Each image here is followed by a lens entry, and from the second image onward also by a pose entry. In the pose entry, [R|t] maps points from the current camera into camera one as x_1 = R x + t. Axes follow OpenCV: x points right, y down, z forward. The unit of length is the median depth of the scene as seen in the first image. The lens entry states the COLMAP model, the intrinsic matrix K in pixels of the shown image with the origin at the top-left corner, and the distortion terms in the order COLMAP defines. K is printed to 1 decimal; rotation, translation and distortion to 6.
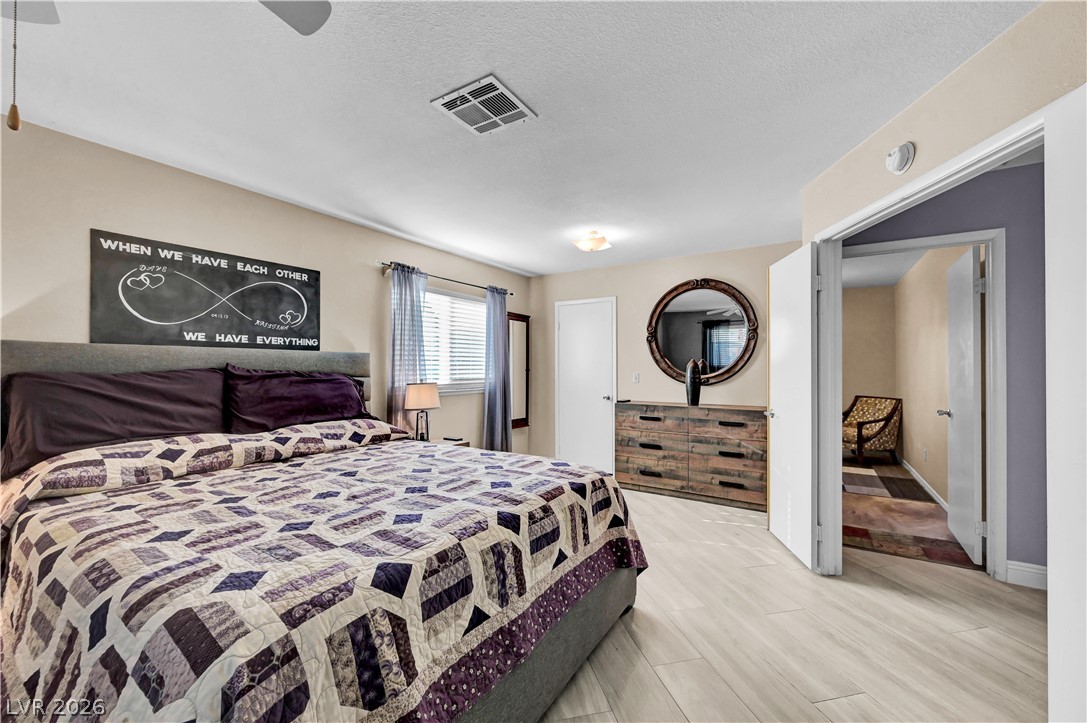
lens RADIAL K [[430.2, 0, 547.8], [0, 430.2, 362.1], [0, 0, 1]] dist [0.002435, 0.000001]
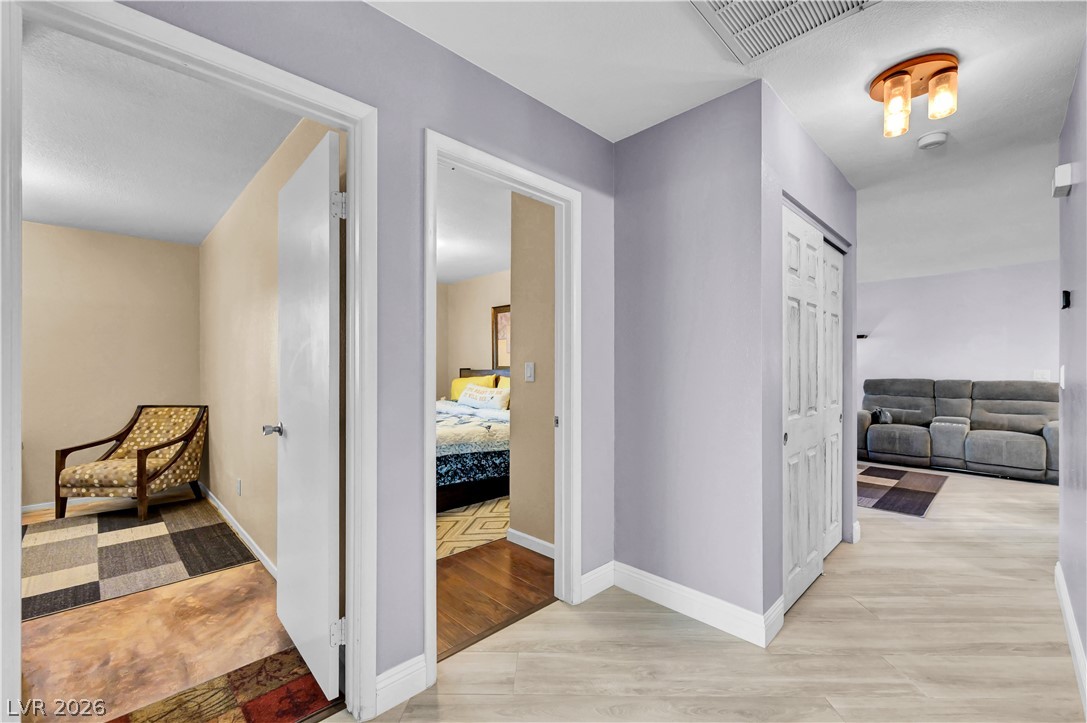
lens RADIAL K [[453.3, 0, 548.6], [0, 453.3, 367.3], [0, 0, 1]] dist [0.000987, 0.000015]
pose [[0.239202, -0.000998, 0.970969, 0.300739], [-0.008144, 0.999962, 0.003034, 0.020054], [-0.970936, -0.008633, 0.239185, 0.362311]]
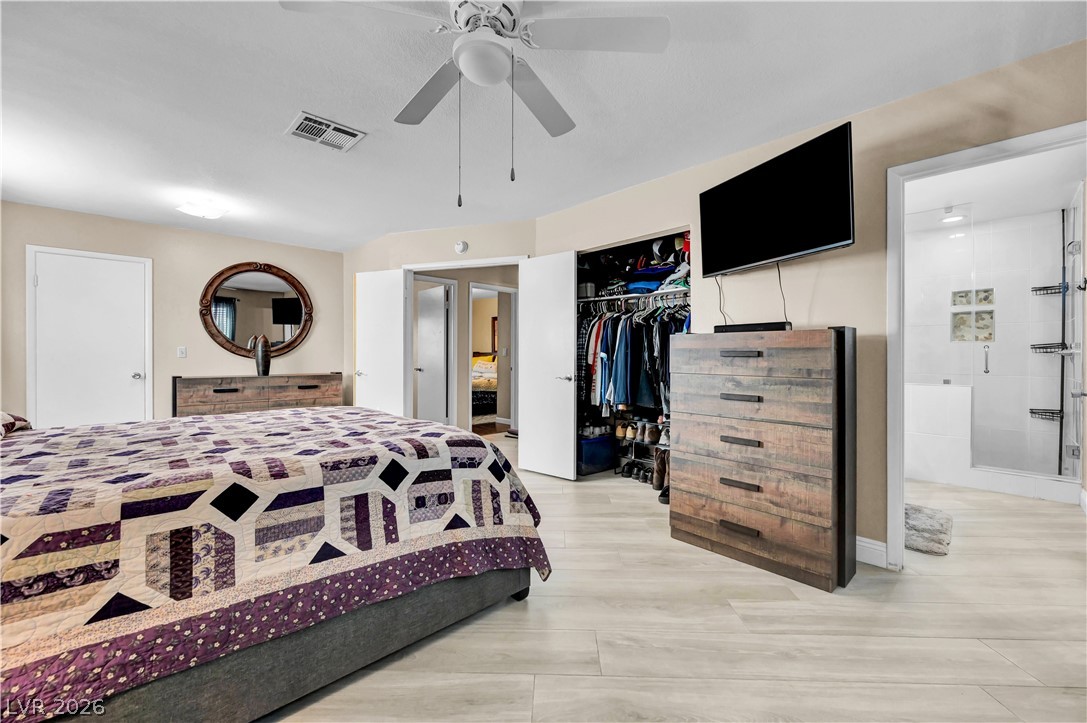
lens RADIAL K [[430.2, 0, 541.1], [0, 430.2, 357.9], [0, 0, 1]] dist [0.002435, 0.000001]
pose [[0.255994, -0.007287, 0.966651, -0.561955], [-0.013485, 0.999847, 0.011109, 0.031280], [-0.966584, -0.015880, 0.255857, 0.011339]]
